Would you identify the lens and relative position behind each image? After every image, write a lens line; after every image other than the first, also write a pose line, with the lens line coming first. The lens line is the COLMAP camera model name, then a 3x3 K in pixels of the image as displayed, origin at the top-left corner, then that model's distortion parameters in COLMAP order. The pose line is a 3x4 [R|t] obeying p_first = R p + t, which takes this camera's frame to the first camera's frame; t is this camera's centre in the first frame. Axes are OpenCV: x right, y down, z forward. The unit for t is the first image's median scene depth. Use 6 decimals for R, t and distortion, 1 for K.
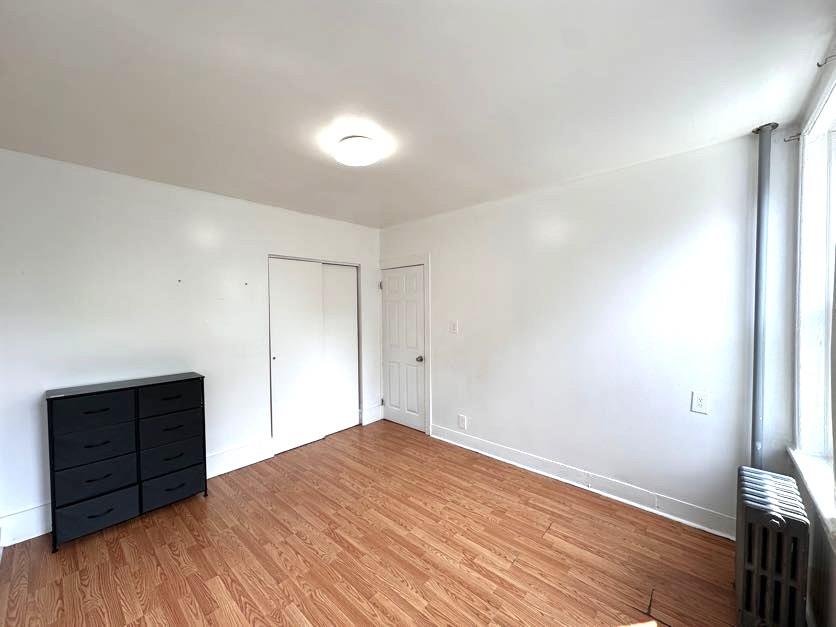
lens RADIAL K [[333.7, 0, 419.7], [0, 333.7, 318.0], [0, 0, 1]] dist [-0.003174, 0.000576]
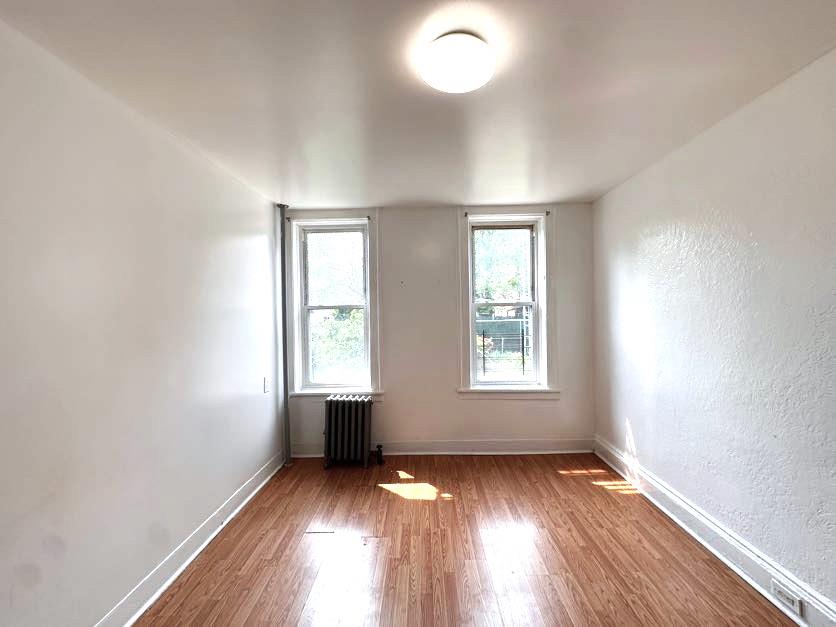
lens RADIAL K [[333.7, 0, 418.0], [0, 333.7, 307.4], [0, 0, 1]] dist [-0.003174, 0.000576]
pose [[-0.654775, 0.027421, 0.755326, -0.553531], [0.052357, 0.998587, 0.009135, -0.032844], [-0.754008, 0.045528, -0.655286, 1.324842]]
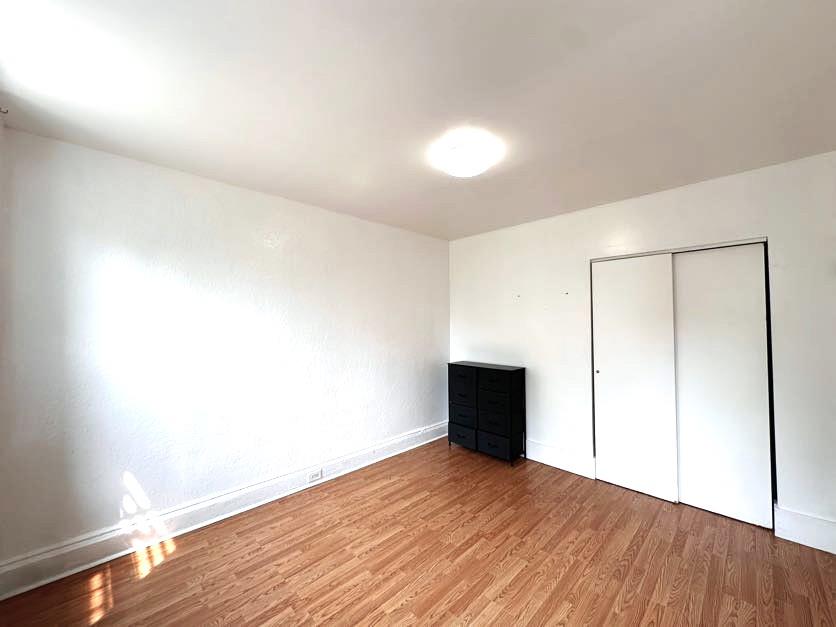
lens RADIAL K [[333.7, 0, 415.1], [0, 333.7, 314.4], [0, 0, 1]] dist [-0.003174, 0.000576]
pose [[-0.075831, -0.008372, -0.997086, 0.728660], [-0.029176, 0.999555, -0.006174, -0.022547], [0.996694, 0.028623, -0.076042, 0.810642]]
